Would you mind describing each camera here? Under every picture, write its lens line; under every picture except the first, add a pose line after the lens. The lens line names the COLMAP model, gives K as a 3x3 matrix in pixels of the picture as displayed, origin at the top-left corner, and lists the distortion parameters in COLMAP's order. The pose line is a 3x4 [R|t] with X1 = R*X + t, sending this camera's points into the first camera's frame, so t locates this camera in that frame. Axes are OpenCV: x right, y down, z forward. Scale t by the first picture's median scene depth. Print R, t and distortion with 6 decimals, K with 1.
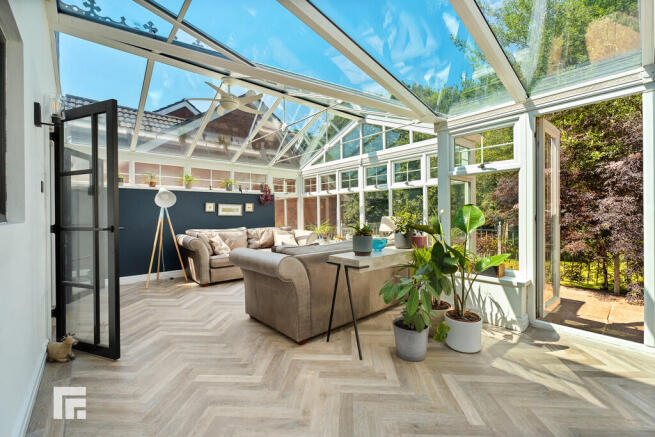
lens RADIAL K [[288.2, 0, 327.8], [0, 288.2, 216.9], [0, 0, 1]] dist [-0.005767, 0.001024]
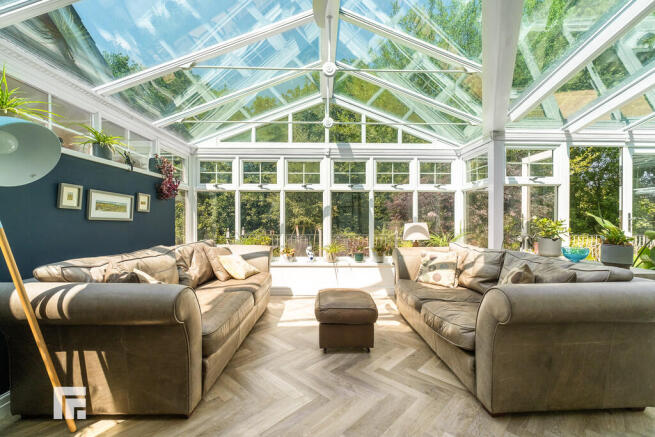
lens RADIAL K [[288.2, 0, 329.9], [0, 288.2, 218.9], [0, 0, 1]] dist [-0.005767, 0.001024]
pose [[0.617119, 0.011566, 0.786784, -0.484482], [0.002948, 0.999851, -0.017010, 0.001808], [-0.786864, 0.012816, 0.616993, 0.514411]]
